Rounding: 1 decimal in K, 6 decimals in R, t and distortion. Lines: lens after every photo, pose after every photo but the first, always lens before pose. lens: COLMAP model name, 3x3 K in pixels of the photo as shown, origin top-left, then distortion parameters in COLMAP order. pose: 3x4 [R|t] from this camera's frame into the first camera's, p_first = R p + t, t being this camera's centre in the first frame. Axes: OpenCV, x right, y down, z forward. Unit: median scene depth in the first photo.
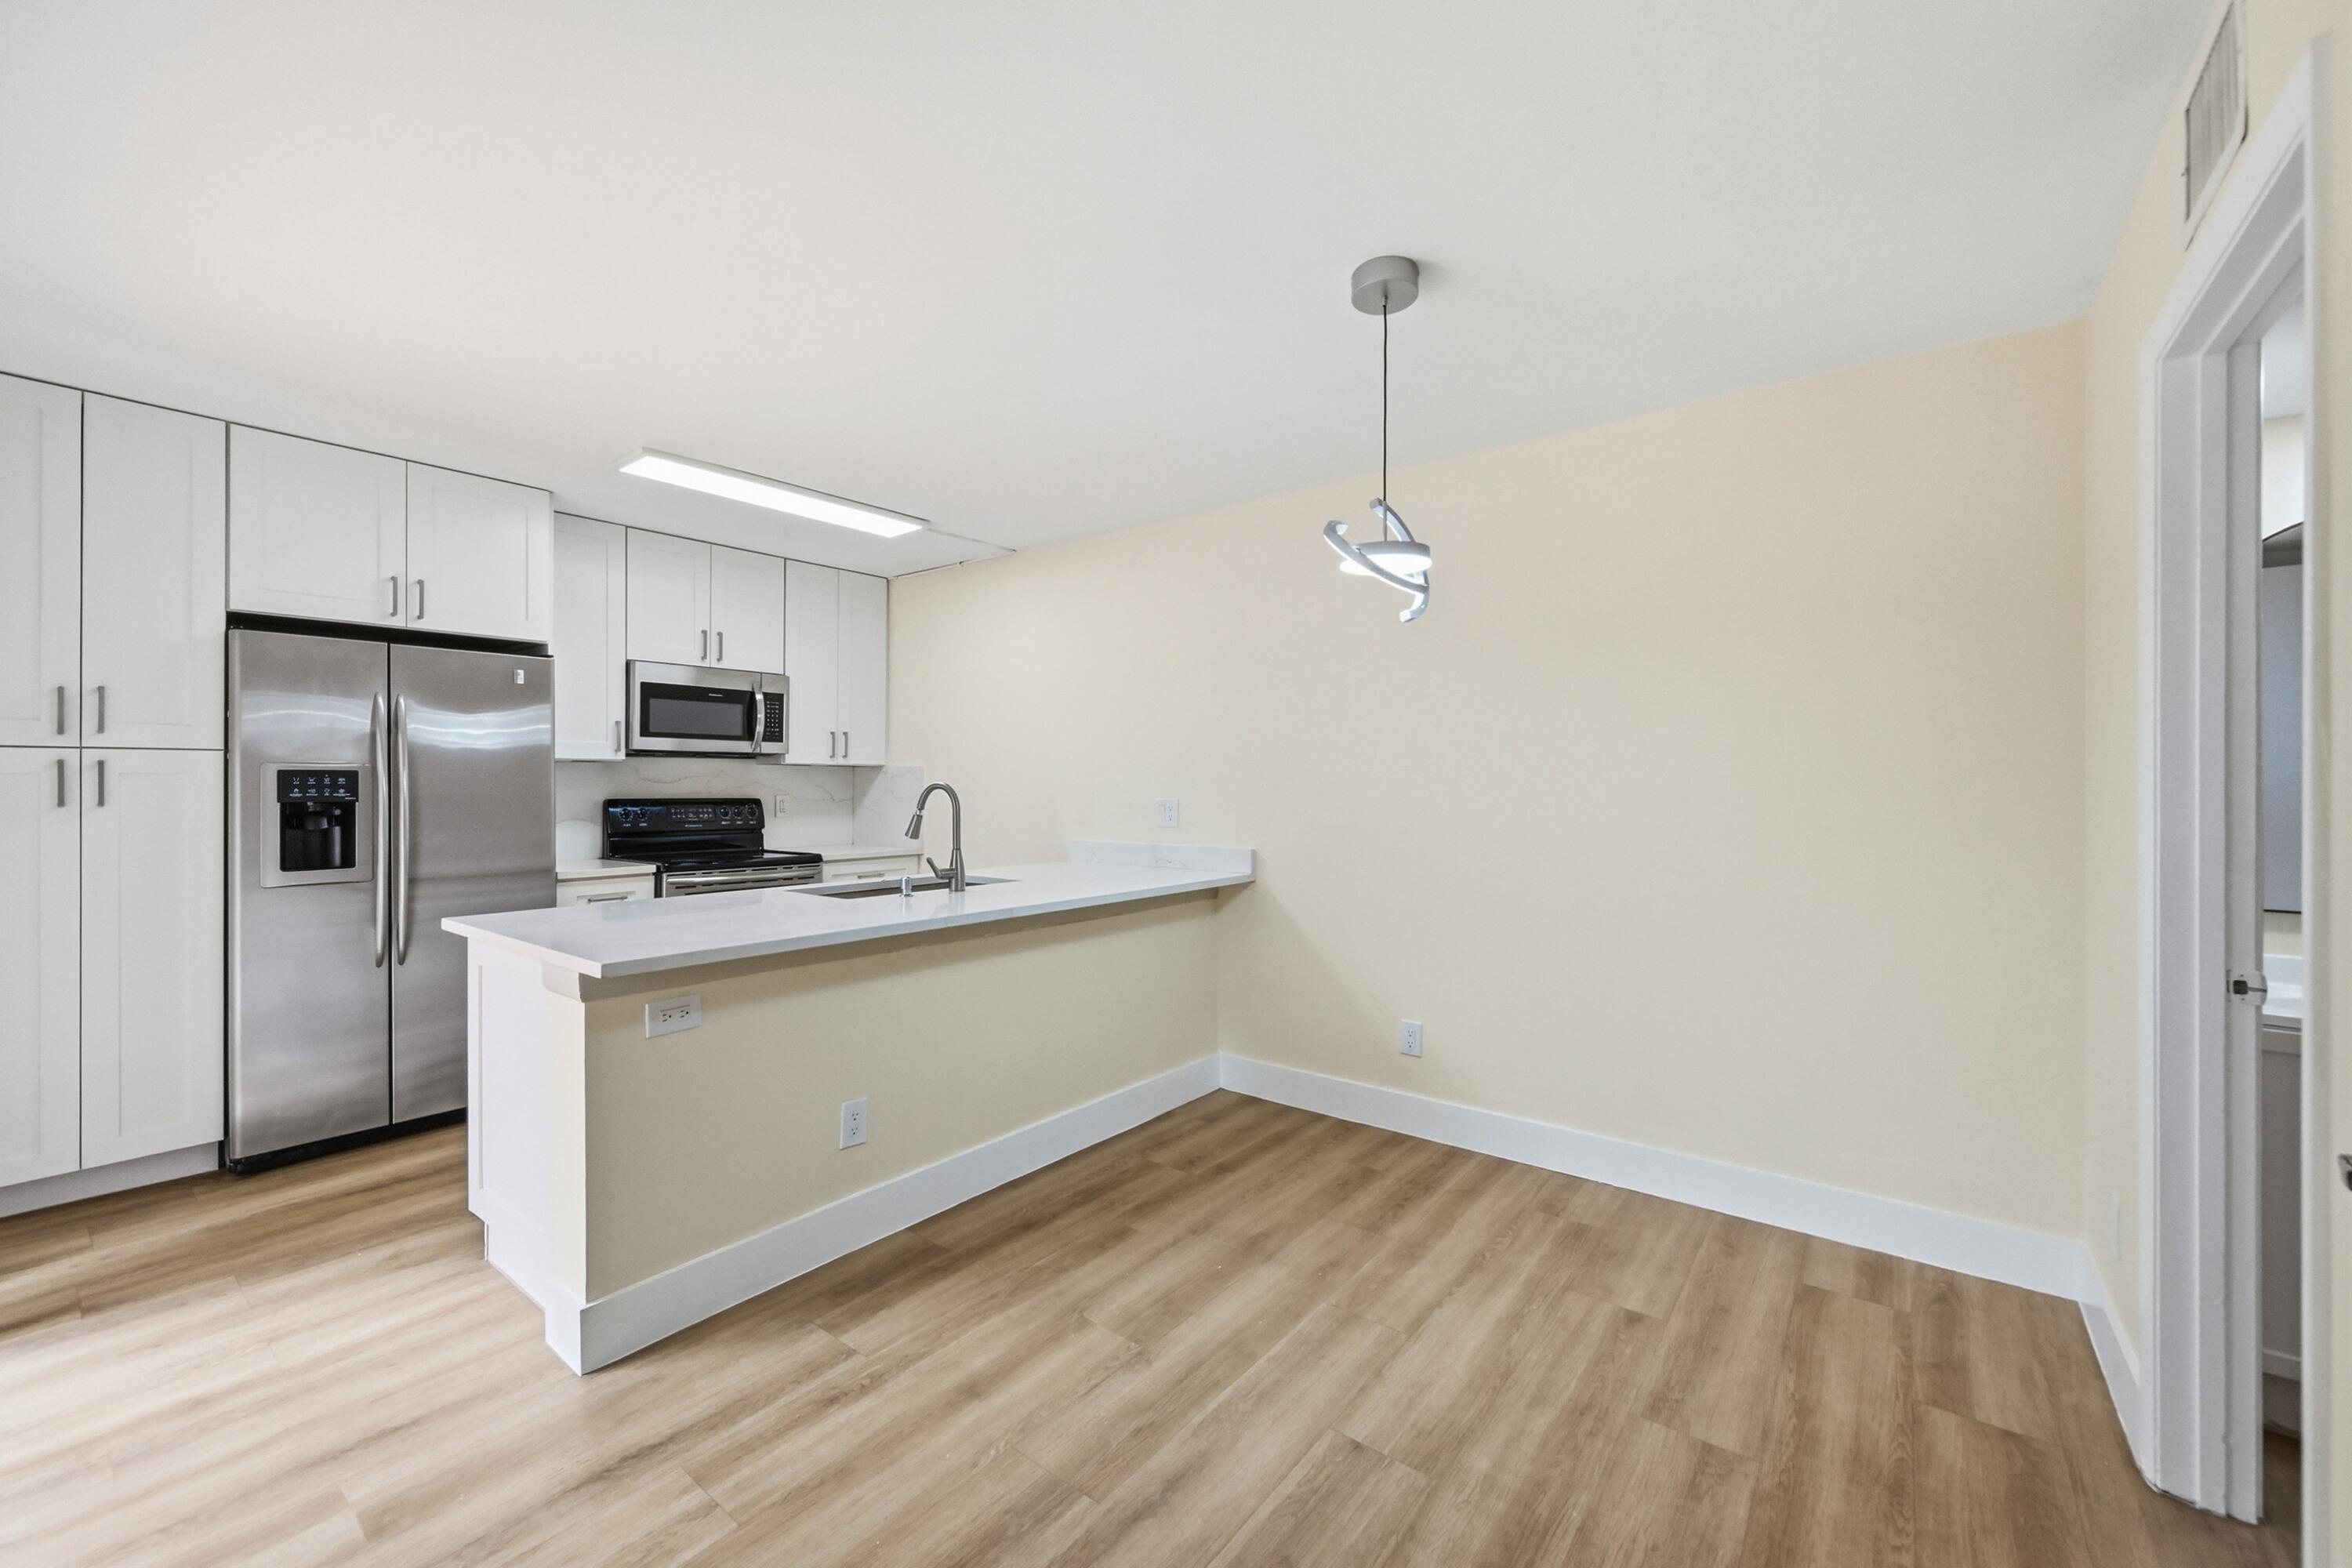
lens RADIAL K [[941.8, 0, 1194.1], [0, 941.8, 778.8], [0, 0, 1]] dist [-0.000650, -0.000192]
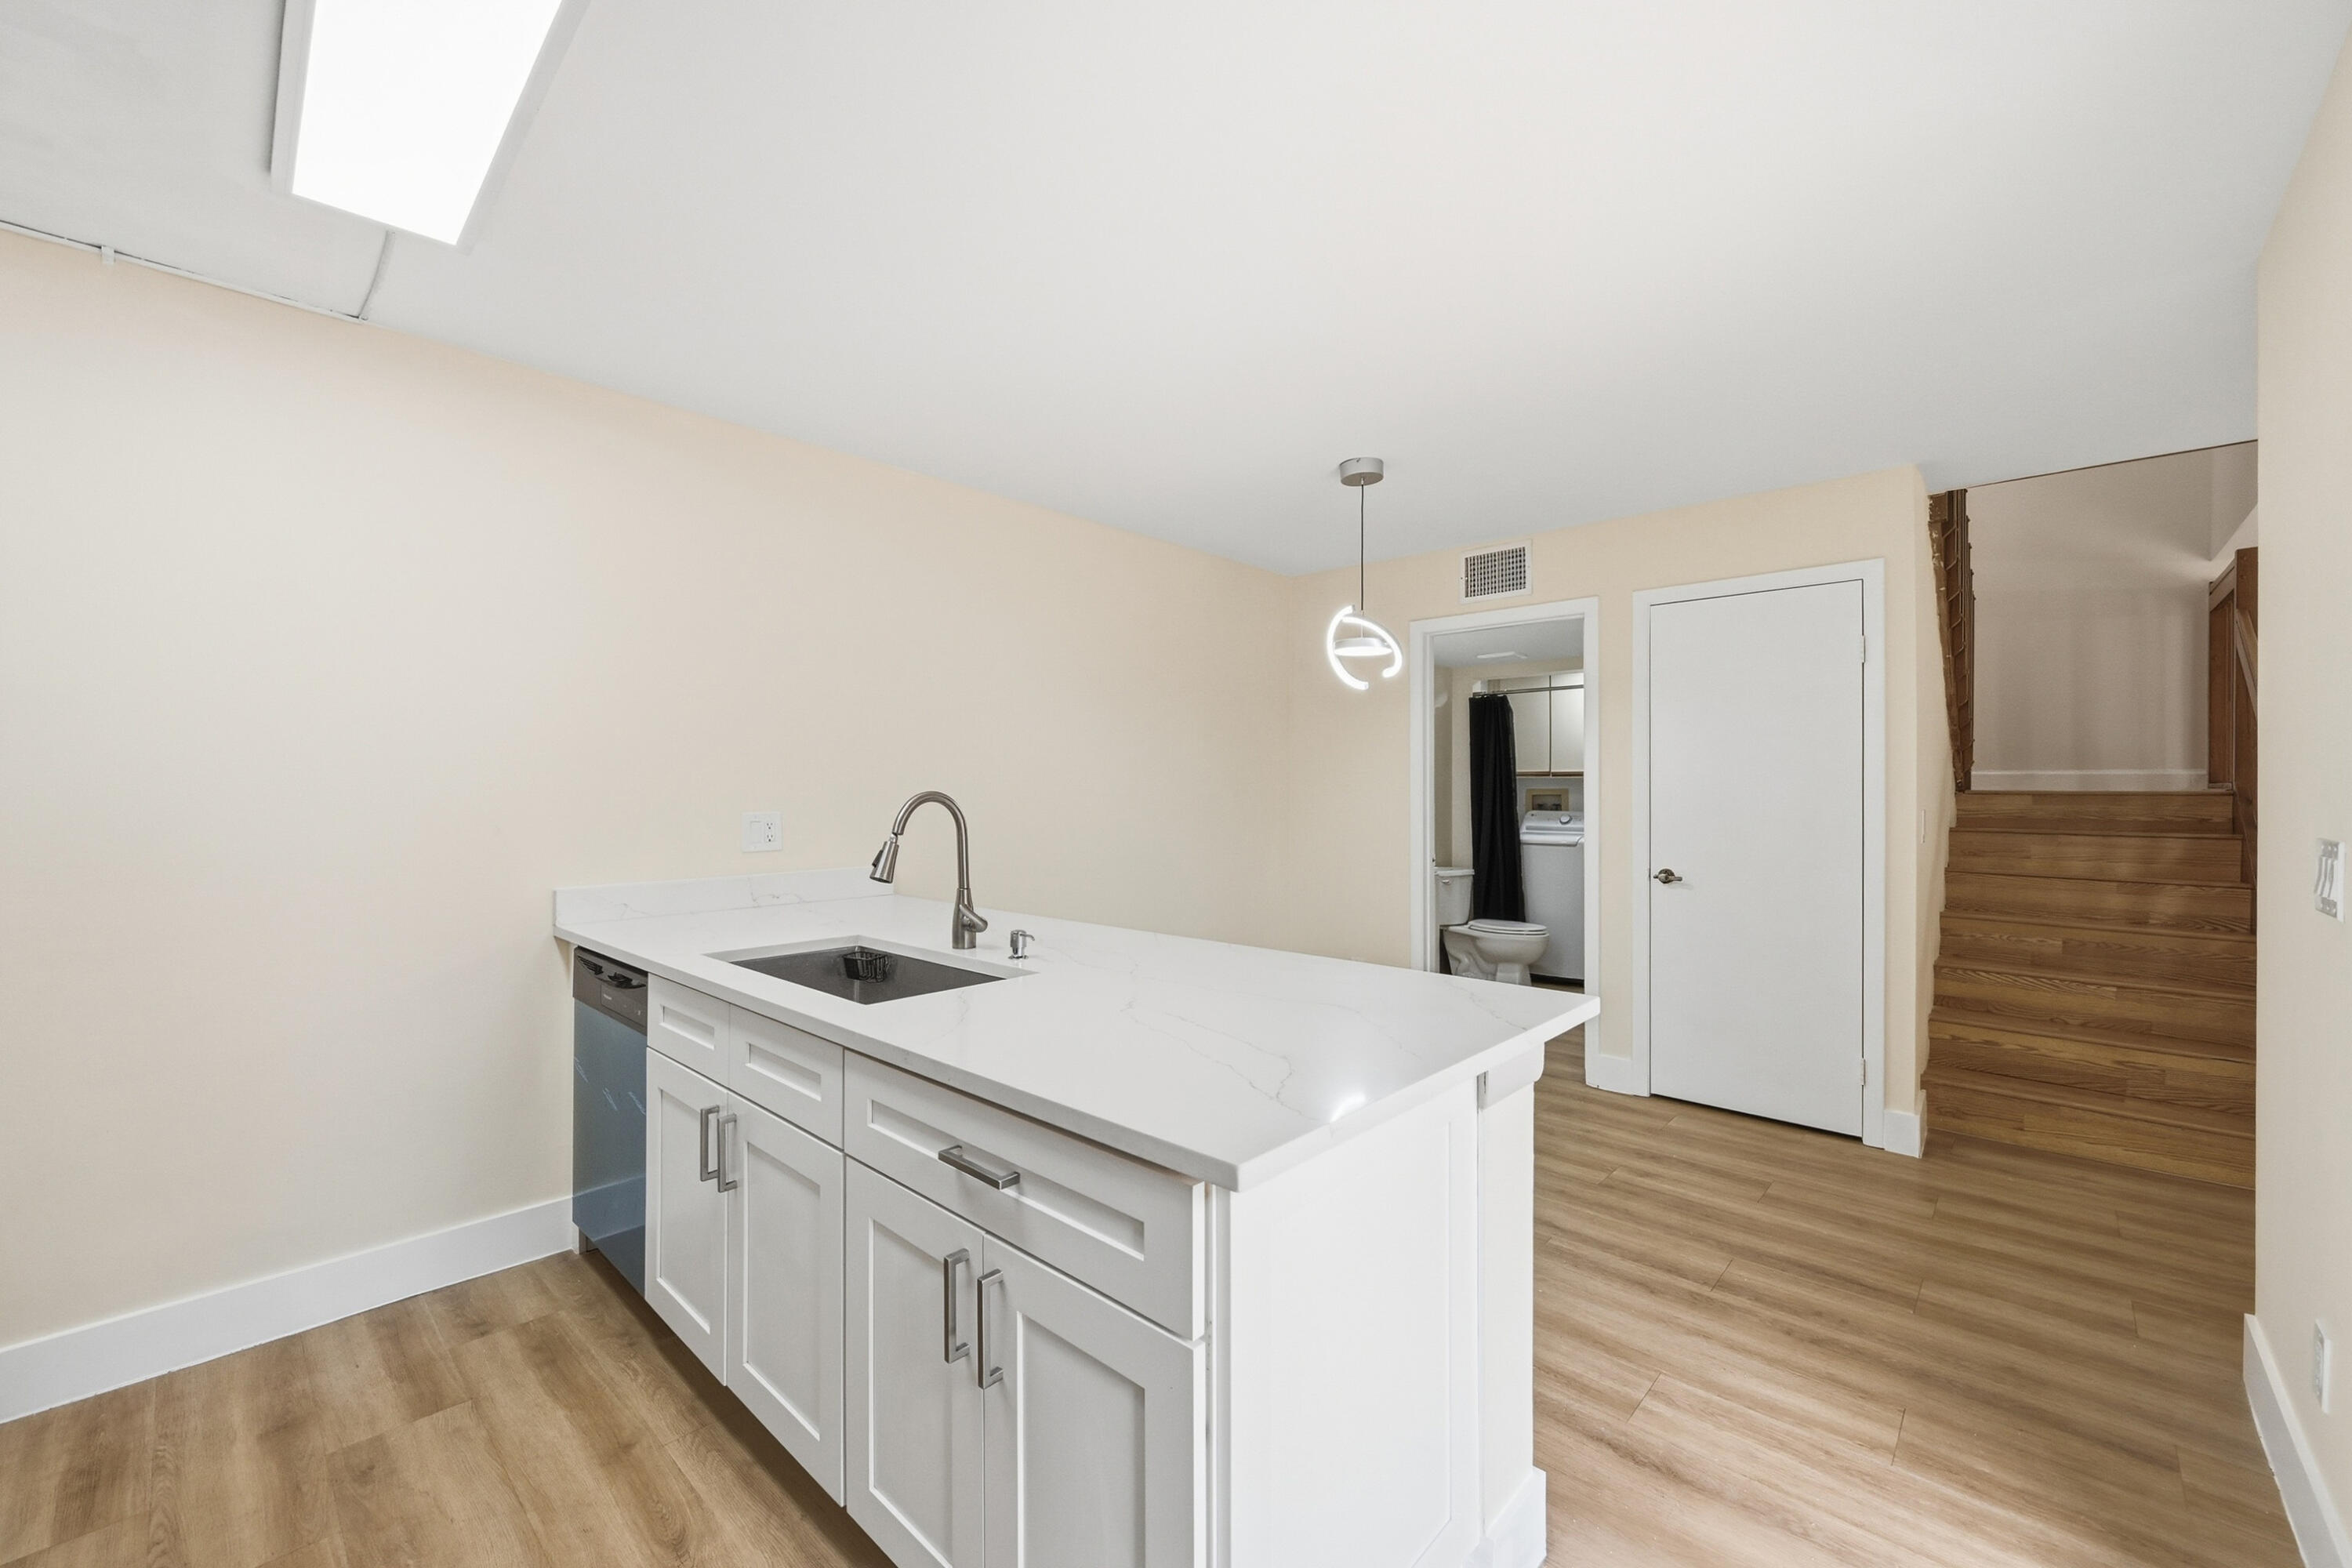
lens RADIAL K [[941.8, 0, 1184.1], [0, 941.8, 788.2], [0, 0, 1]] dist [-0.000650, -0.000192]
pose [[0.092881, -0.004756, 0.995666, -1.142485], [-0.000008, 0.999989, 0.004778, -0.002111], [-0.995677, -0.000452, 0.092880, 0.965038]]
